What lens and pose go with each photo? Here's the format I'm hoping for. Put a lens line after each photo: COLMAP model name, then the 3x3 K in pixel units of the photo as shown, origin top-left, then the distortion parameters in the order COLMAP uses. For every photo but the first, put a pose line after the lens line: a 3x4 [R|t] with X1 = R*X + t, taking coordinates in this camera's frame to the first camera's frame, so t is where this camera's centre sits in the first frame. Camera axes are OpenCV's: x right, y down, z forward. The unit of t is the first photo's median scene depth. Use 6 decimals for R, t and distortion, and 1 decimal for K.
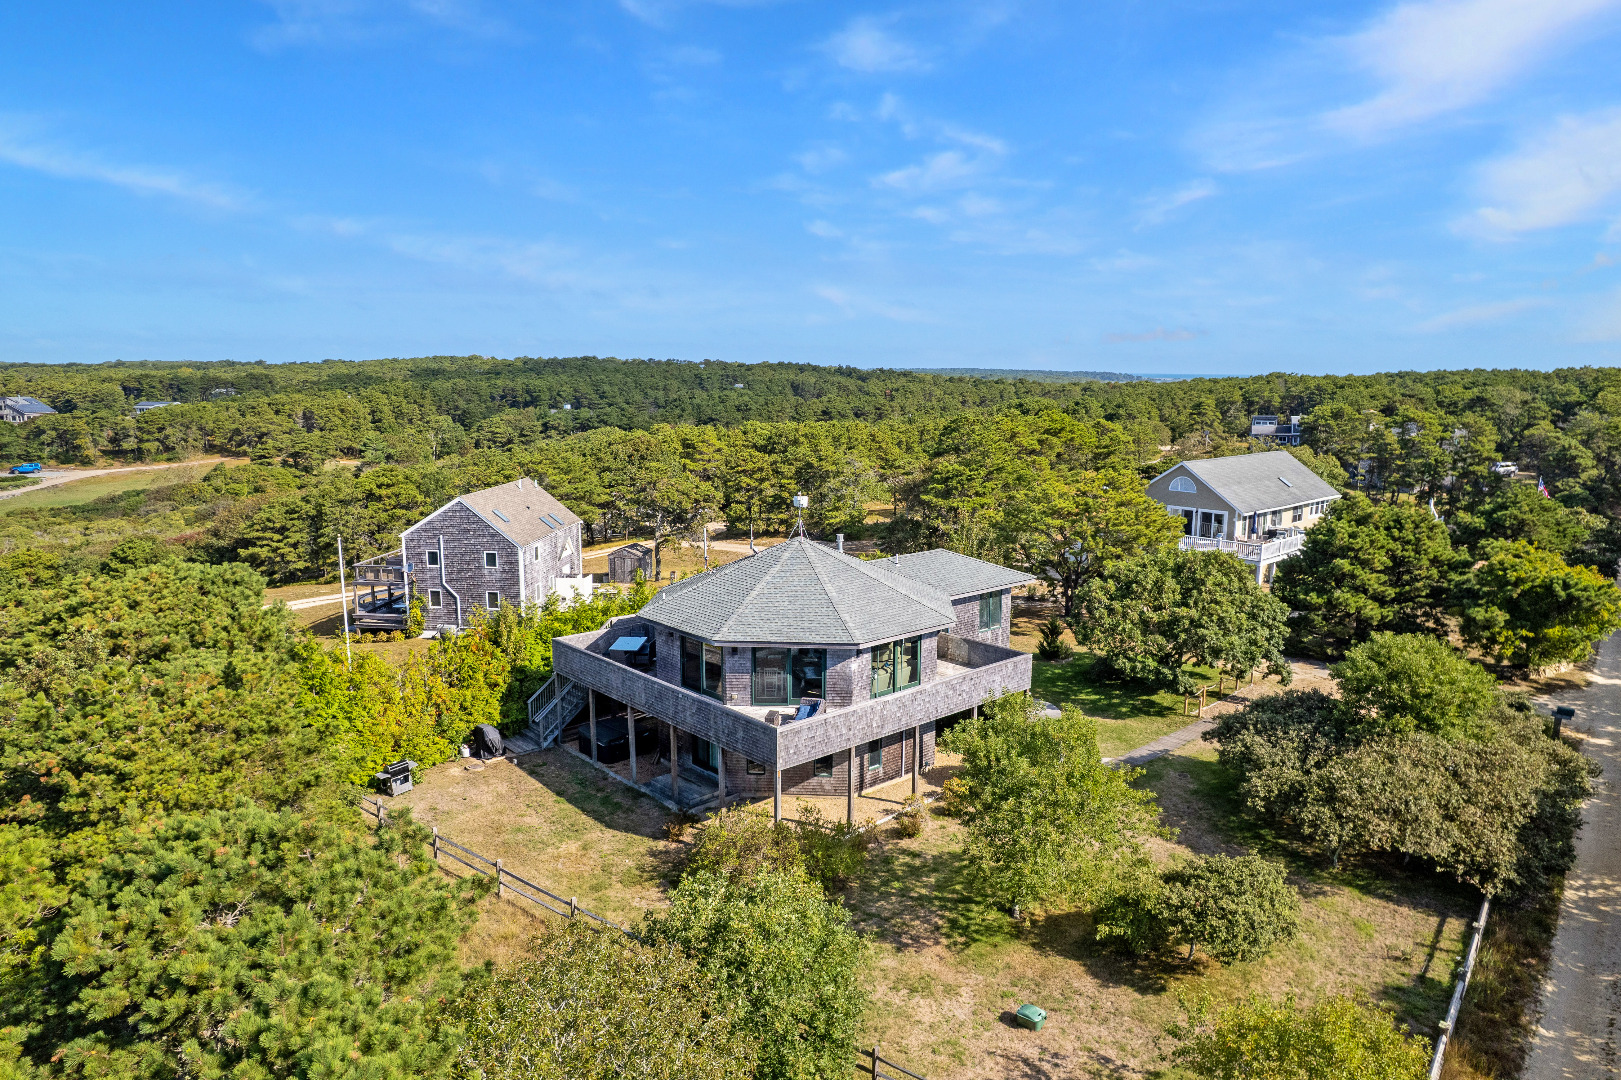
lens RADIAL K [[1033.4, 0, 810.5], [0, 1033.4, 540.0], [0, 0, 1]] dist [-0.078344, 0.066860]
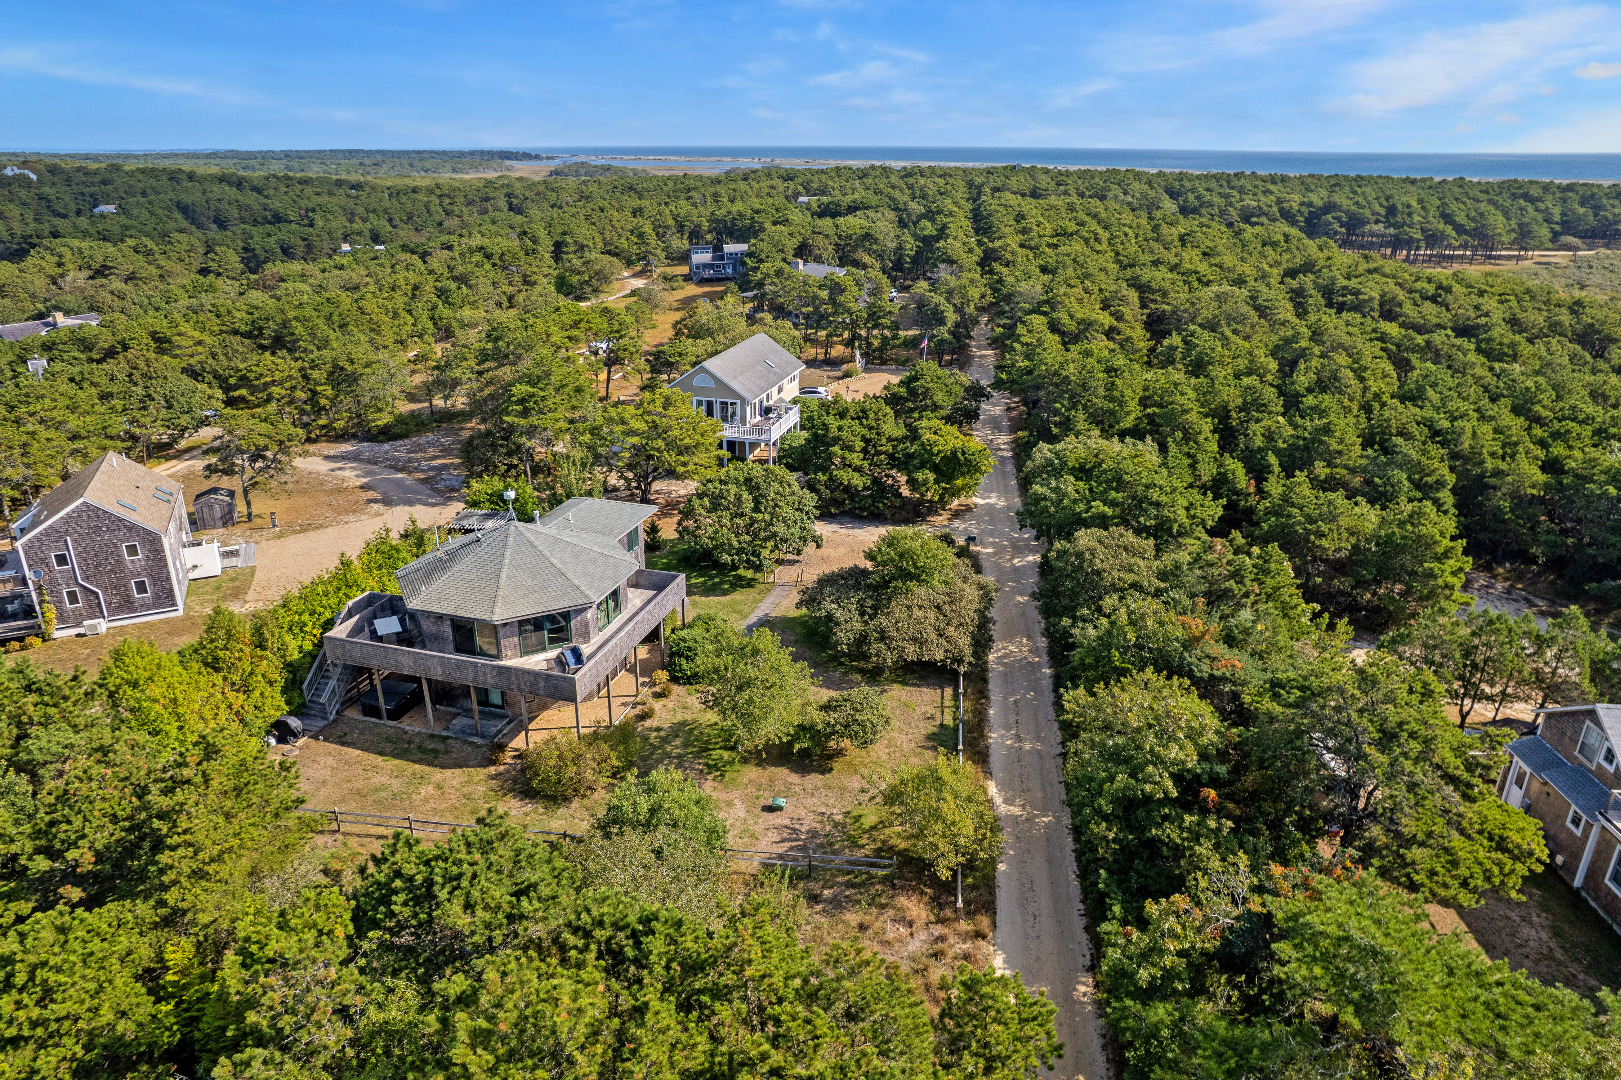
lens RADIAL K [[1033.4, 0, 810.5], [0, 1033.4, 540.0], [0, 0, 1]] dist [-0.078344, 0.066860]
pose [[0.850569, -0.182446, 0.493200, -0.330143], [0.078699, 0.971487, 0.223651, -0.237556], [-0.519942, -0.151416, 0.840675, -0.303972]]
